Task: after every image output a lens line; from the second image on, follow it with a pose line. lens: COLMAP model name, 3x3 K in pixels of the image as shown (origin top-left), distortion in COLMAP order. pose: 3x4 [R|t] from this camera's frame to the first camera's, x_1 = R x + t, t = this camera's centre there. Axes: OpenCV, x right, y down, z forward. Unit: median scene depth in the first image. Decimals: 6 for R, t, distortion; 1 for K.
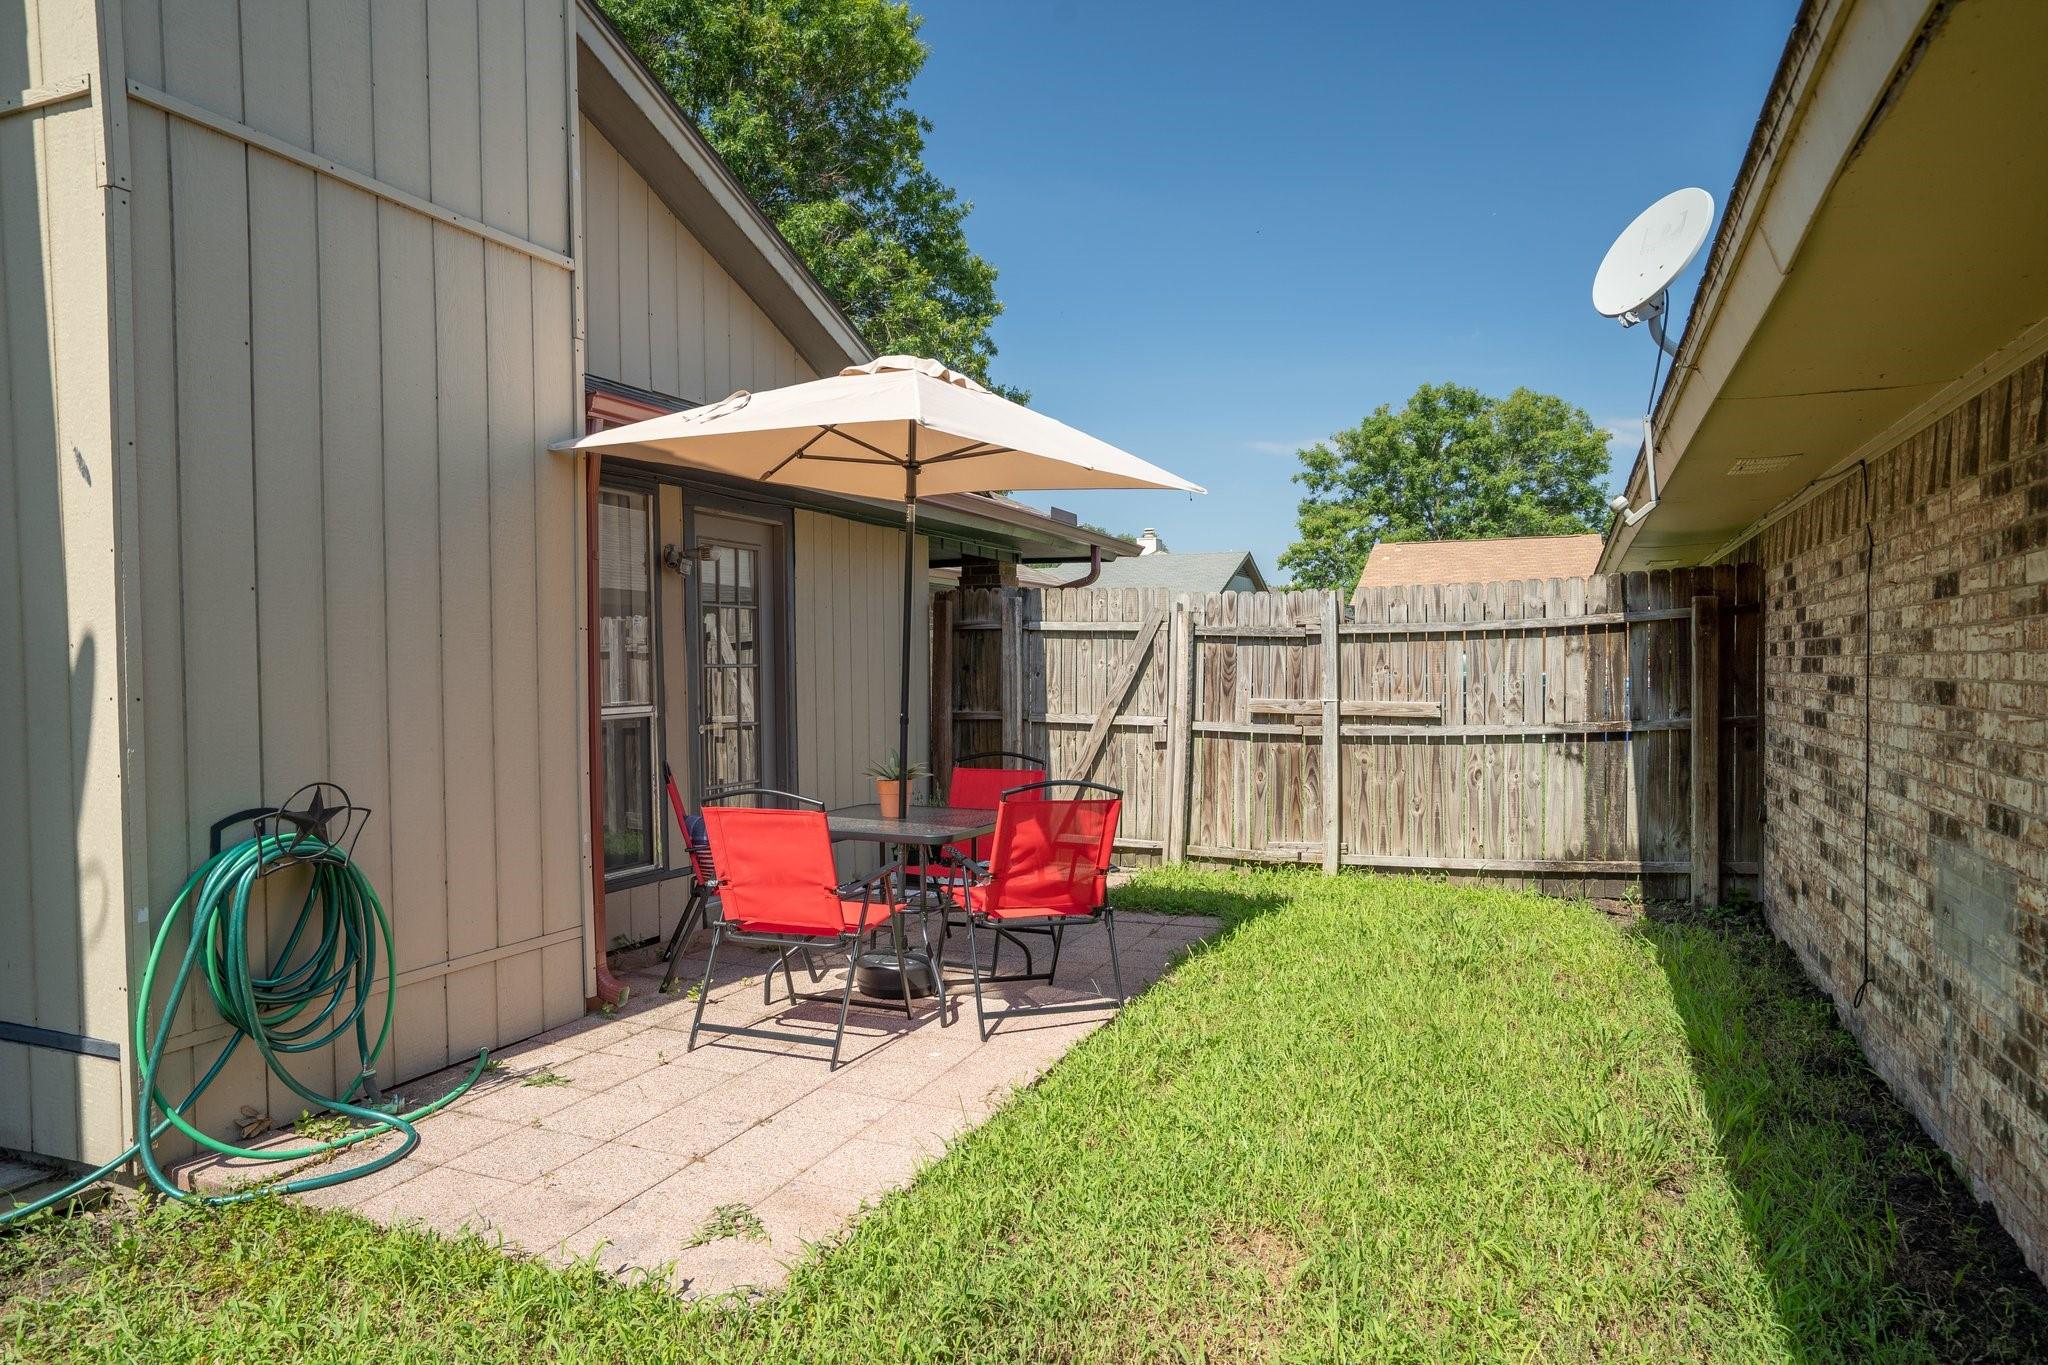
lens RADIAL K [[1247.9, 0, 1024.3], [0, 1247.9, 679.5], [0, 0, 1]] dist [-0.025197, -0.000817]
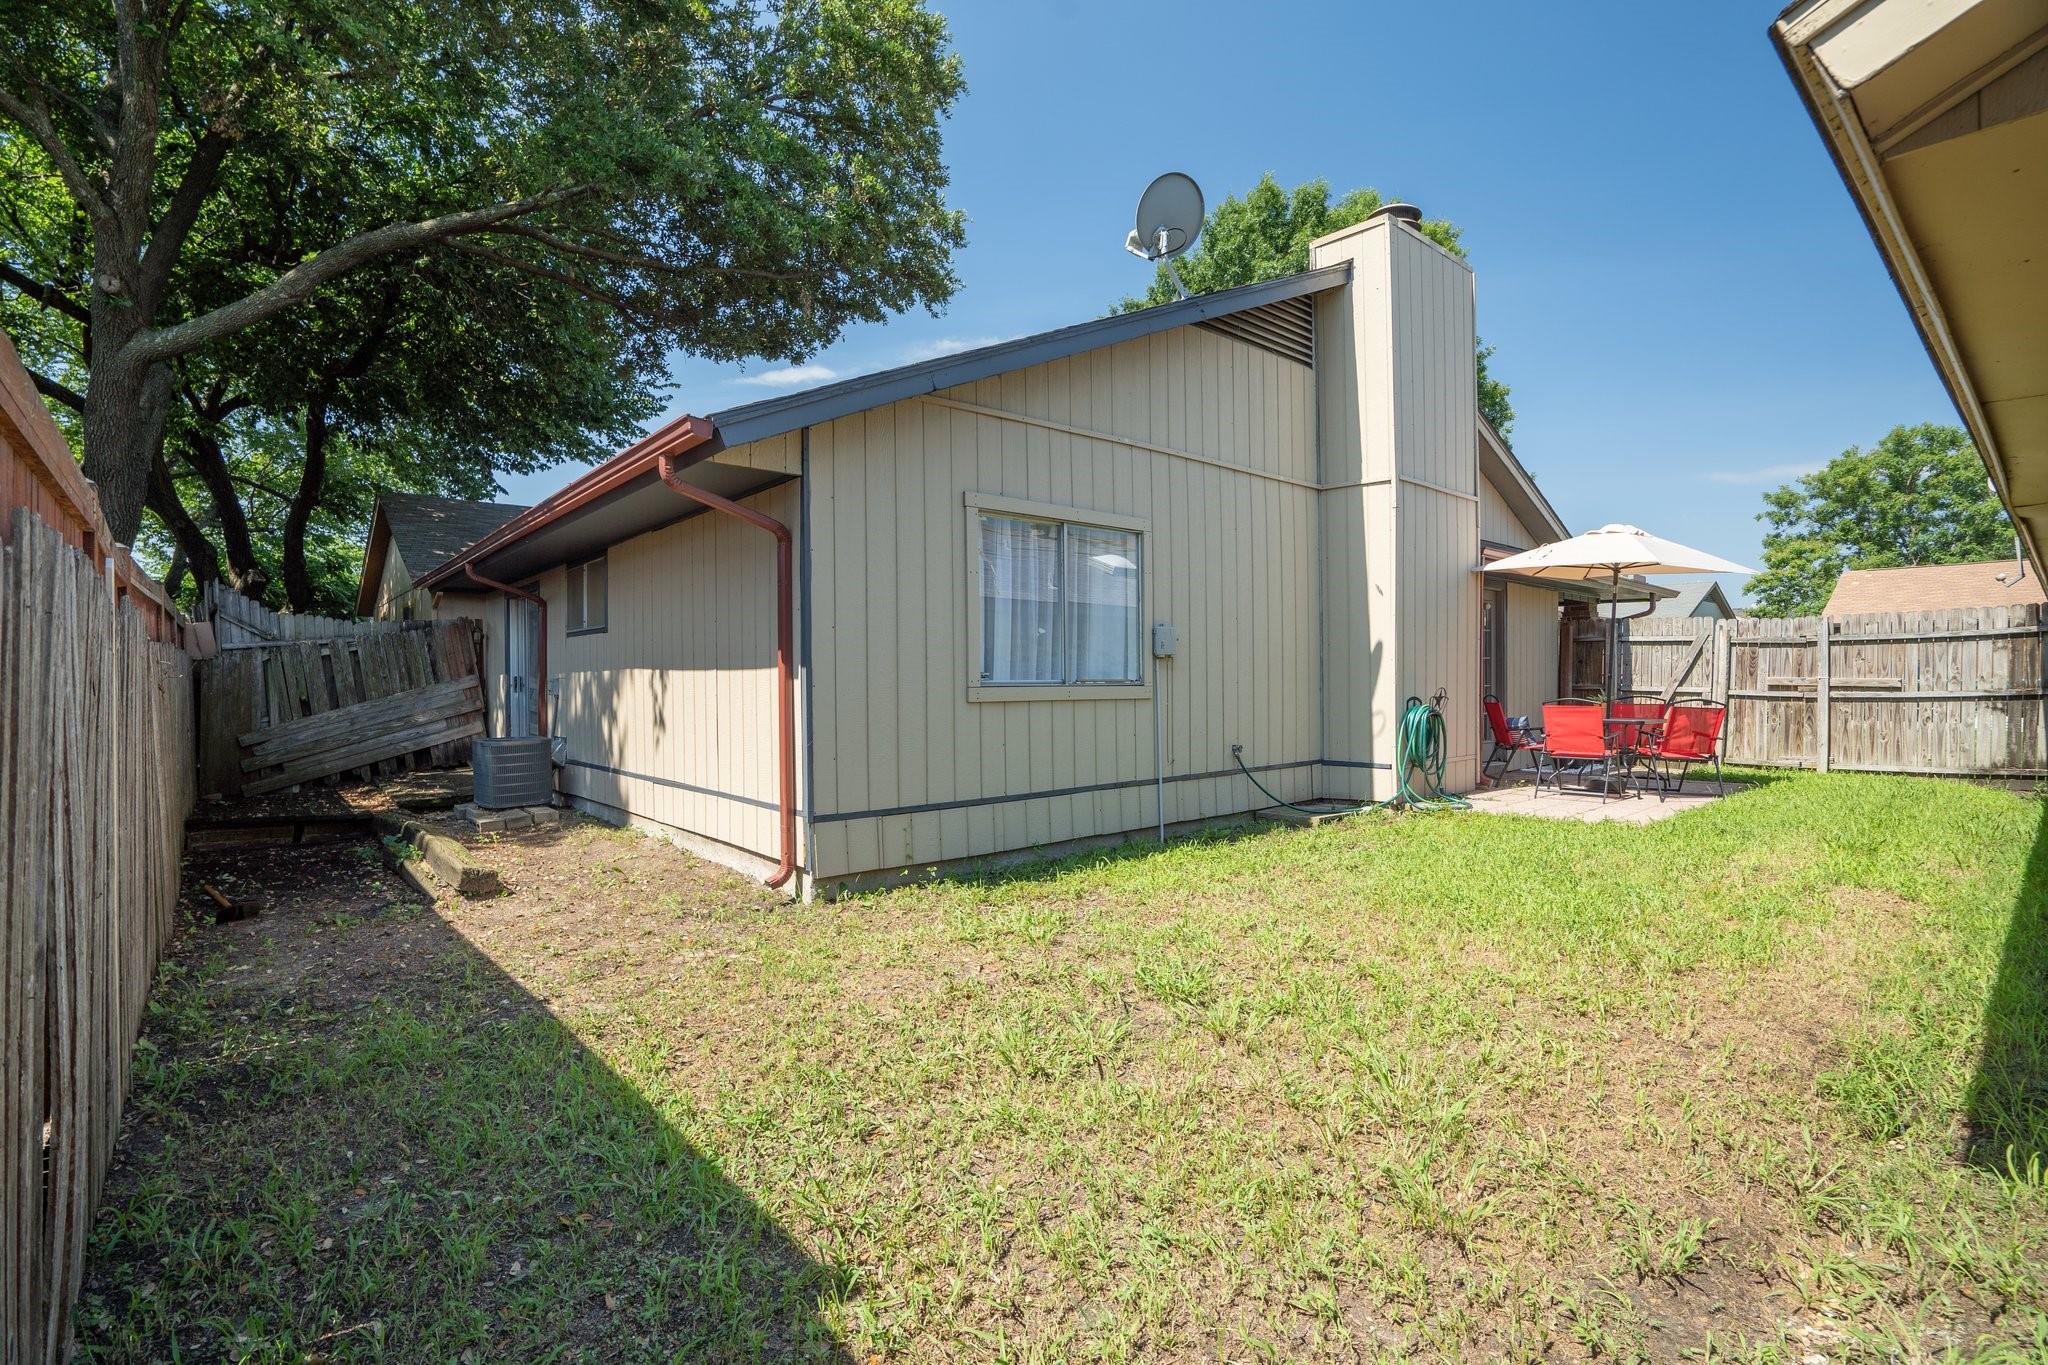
lens RADIAL K [[936.8, 0, 1074.8], [0, 936.8, 685.7], [0, 0, 1]] dist [-0.002924, 0.001501]
pose [[0.916887, 0.007369, -0.399079, -0.200773], [-0.008248, 0.999966, -0.000485, 0.036981], [0.399062, 0.003736, 0.916916, -0.653025]]
